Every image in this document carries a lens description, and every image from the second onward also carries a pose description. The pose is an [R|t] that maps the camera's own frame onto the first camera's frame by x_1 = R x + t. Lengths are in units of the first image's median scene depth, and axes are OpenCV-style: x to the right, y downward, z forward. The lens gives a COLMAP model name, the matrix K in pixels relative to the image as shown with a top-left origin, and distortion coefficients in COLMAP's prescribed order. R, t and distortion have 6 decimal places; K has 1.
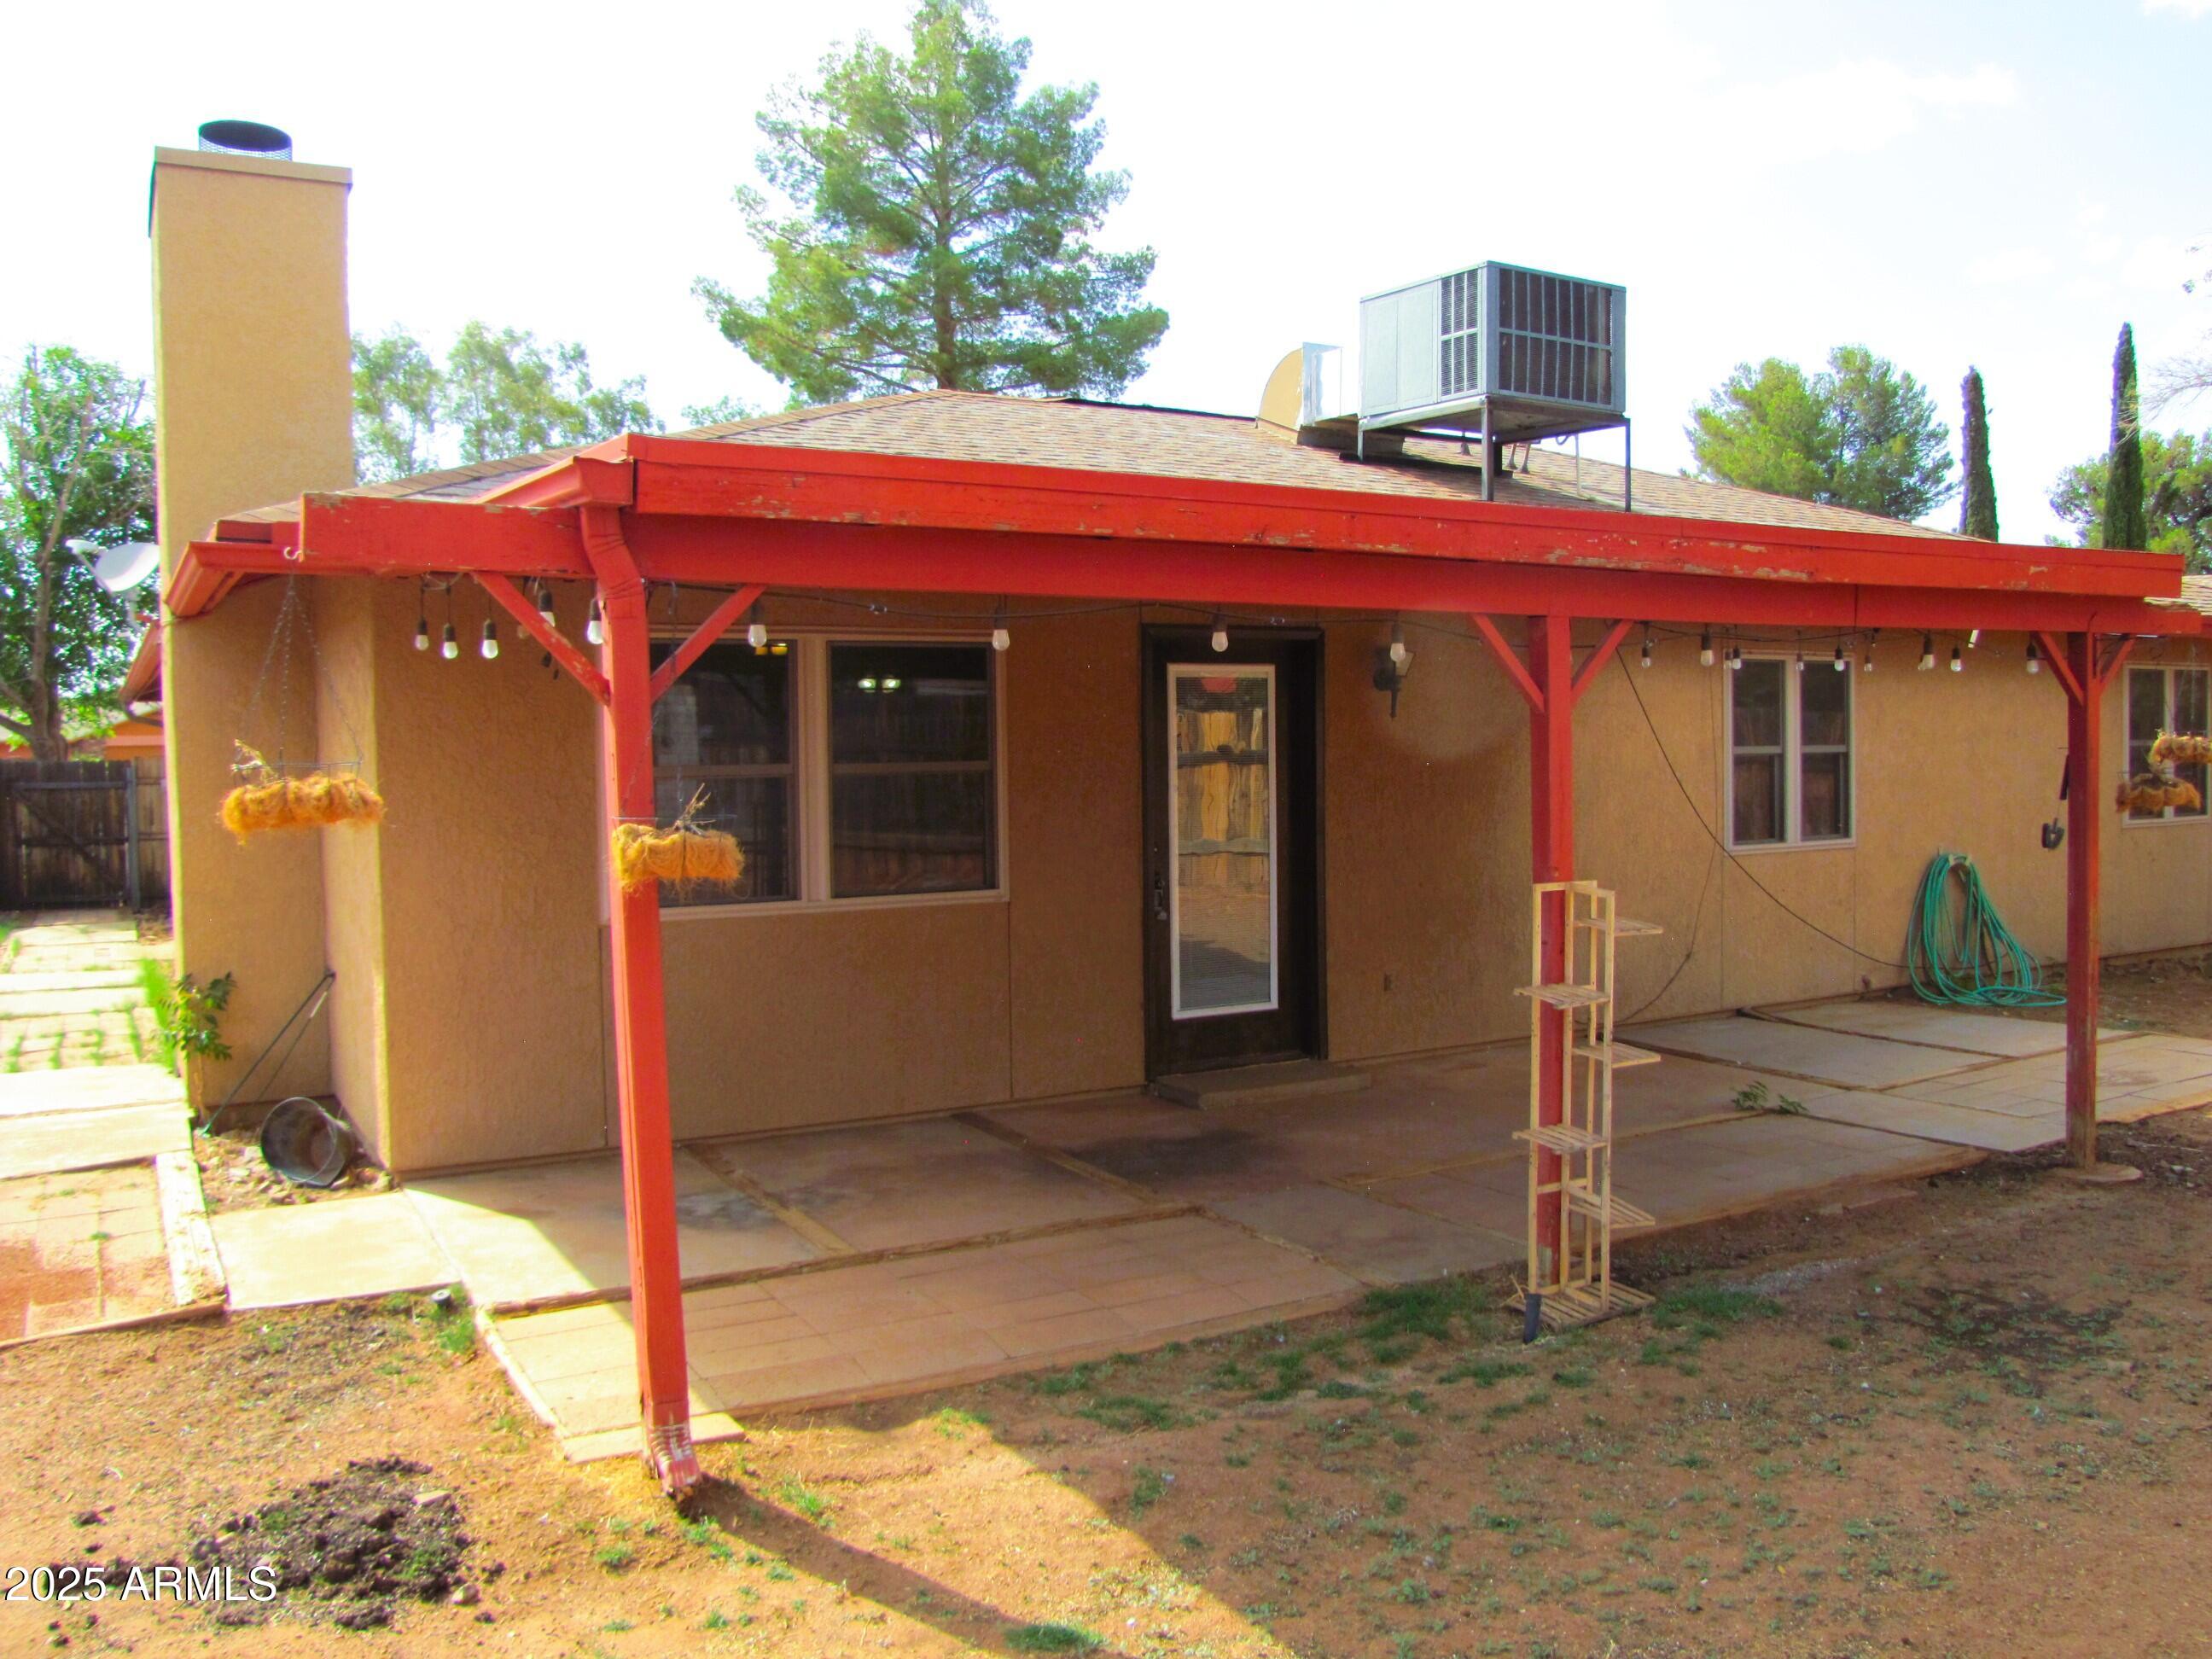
lens RADIAL K [[1845.3, 0, 1147.5], [0, 1845.3, 807.3], [0, 0, 1]] dist [-0.185797, 0.165717]
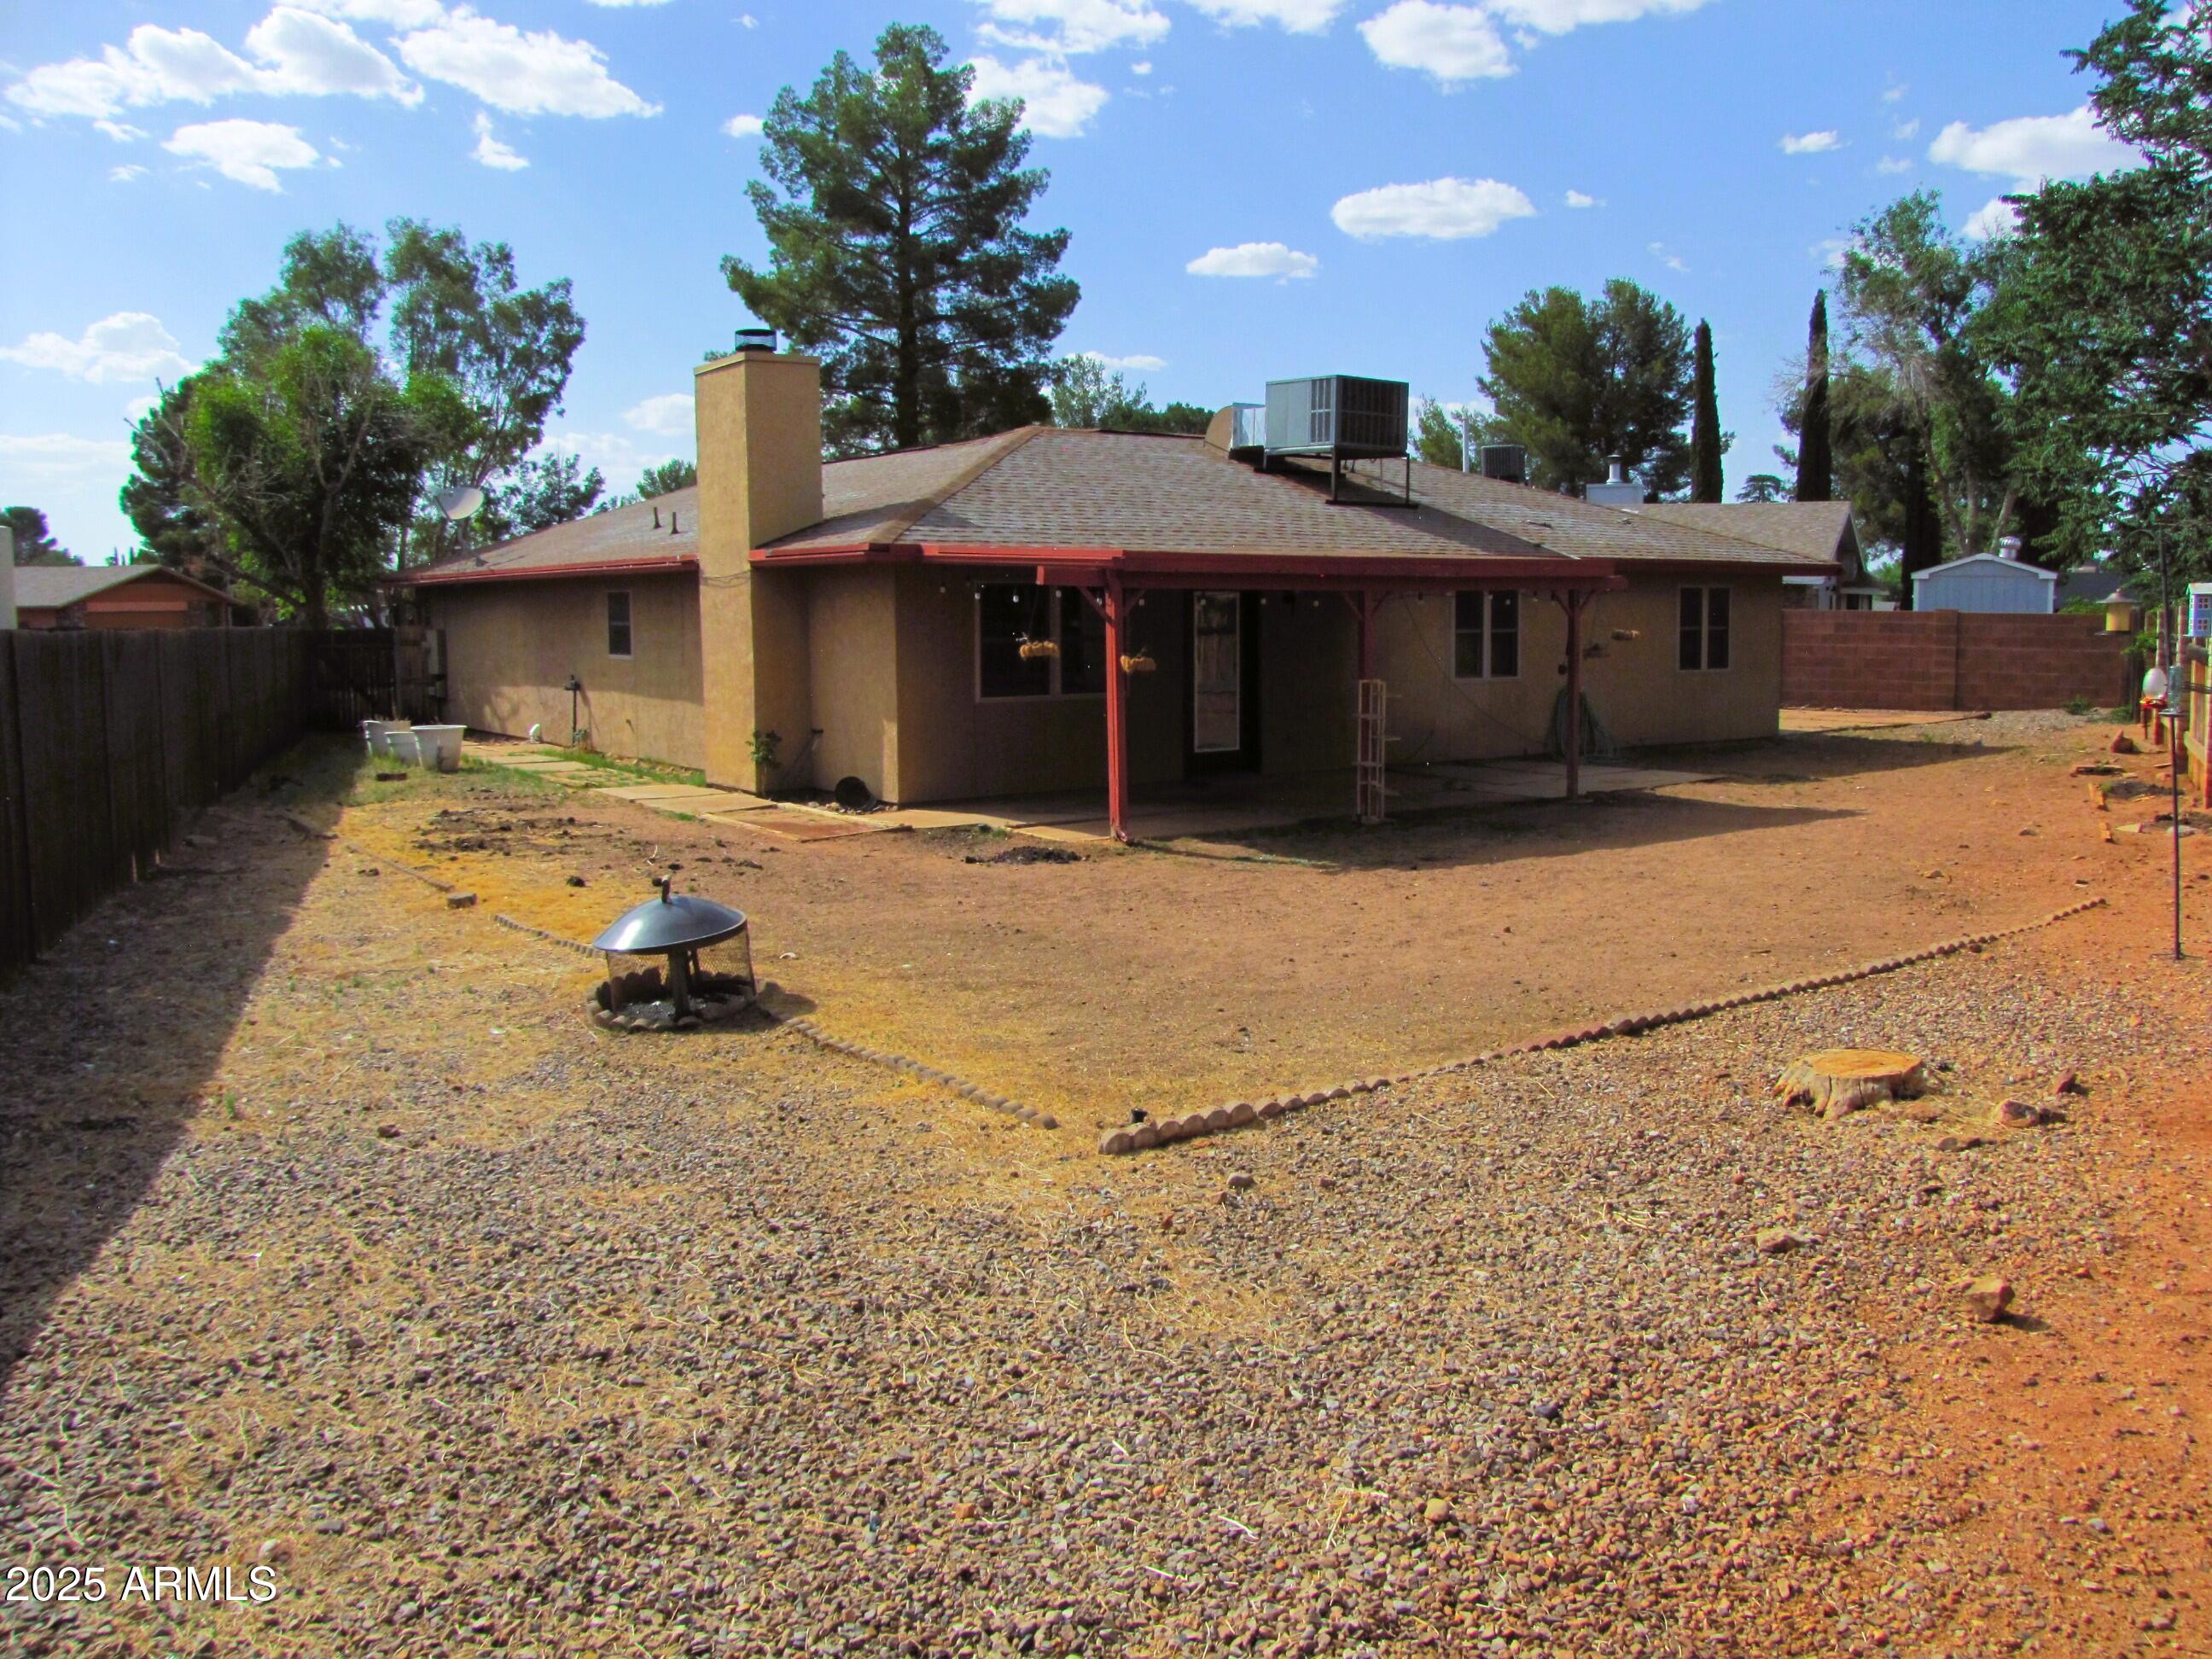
lens RADIAL K [[1845.3, 0, 1147.5], [0, 1845.3, 807.3], [0, 0, 1]] dist [-0.185797, 0.165717]
pose [[0.994892, -0.002728, 0.100908, -0.071616], [-0.004801, 0.997225, 0.074289, 0.004478], [-0.100831, -0.074394, 0.992118, -0.321683]]
